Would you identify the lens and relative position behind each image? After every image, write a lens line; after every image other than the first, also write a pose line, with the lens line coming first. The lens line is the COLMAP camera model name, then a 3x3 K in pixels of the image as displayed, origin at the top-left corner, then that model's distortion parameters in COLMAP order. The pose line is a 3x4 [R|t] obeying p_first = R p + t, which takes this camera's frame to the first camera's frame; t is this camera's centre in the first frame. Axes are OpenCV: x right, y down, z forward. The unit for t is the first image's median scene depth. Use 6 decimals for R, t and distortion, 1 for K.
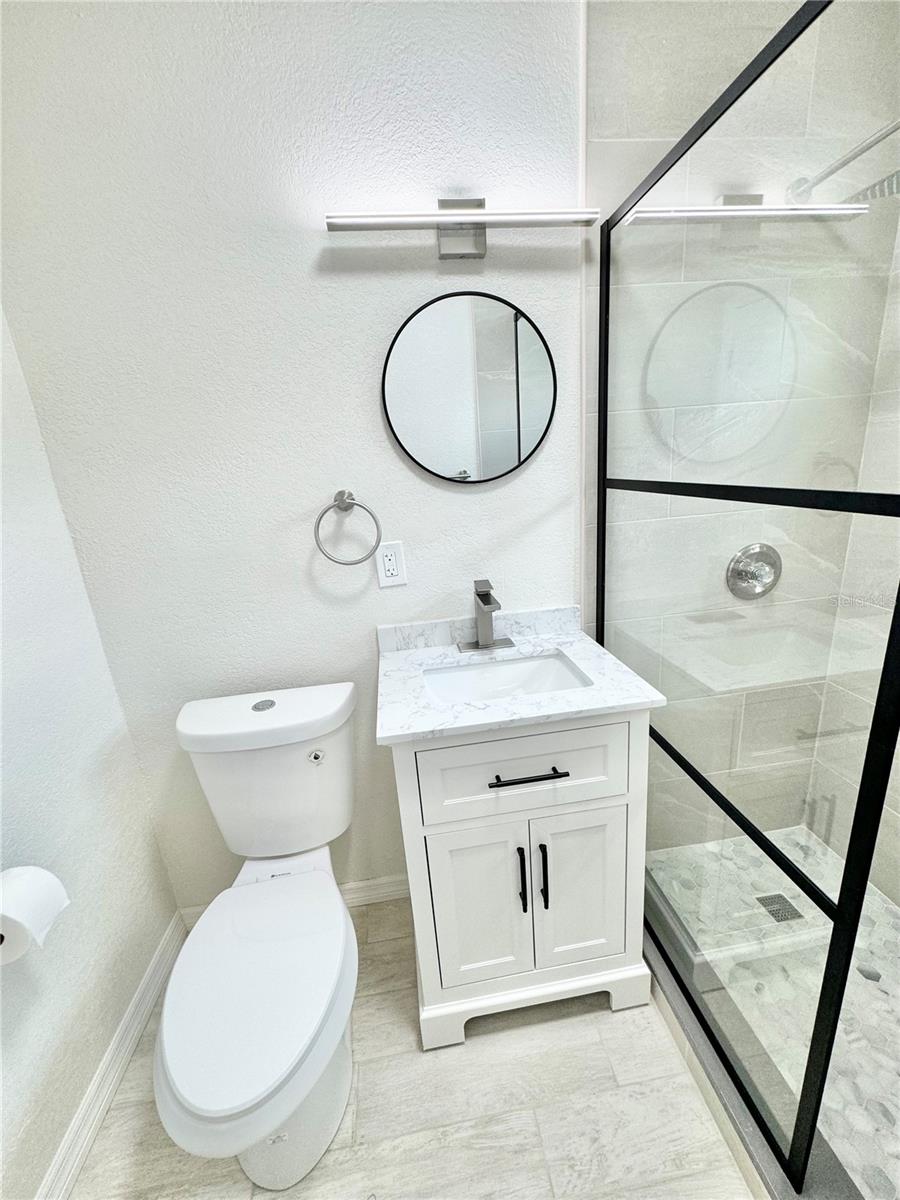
lens RADIAL K [[478.1, 0, 450.0], [0, 478.1, 600.0], [0, 0, 1]] dist [-0.002299, 0.000588]
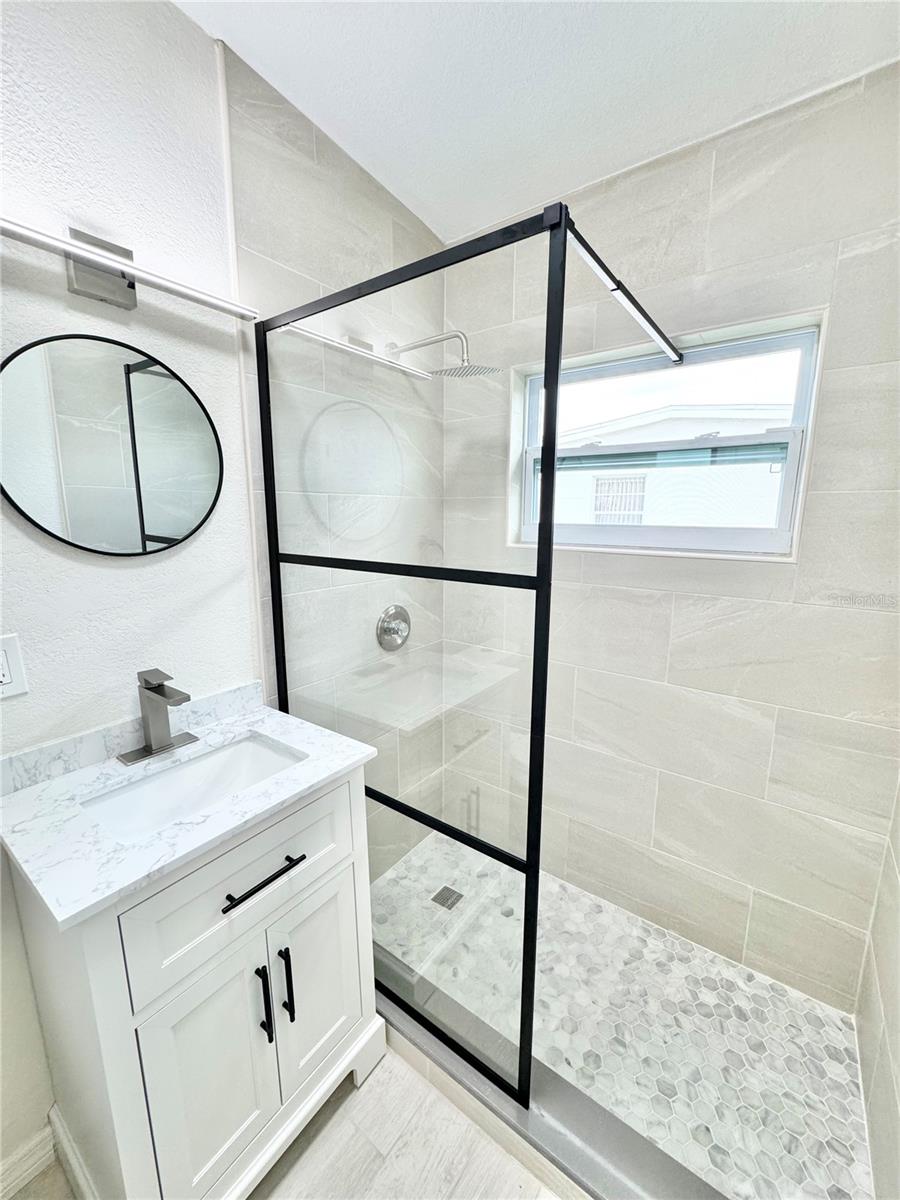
lens RADIAL K [[478.1, 0, 450.0], [0, 478.1, 600.0], [0, 0, 1]] dist [-0.002299, 0.000588]
pose [[0.690902, -0.055215, 0.720836, -0.169508], [0.148066, 0.986750, -0.066333, -0.030288], [-0.707623, 0.152561, 0.689924, 0.039035]]
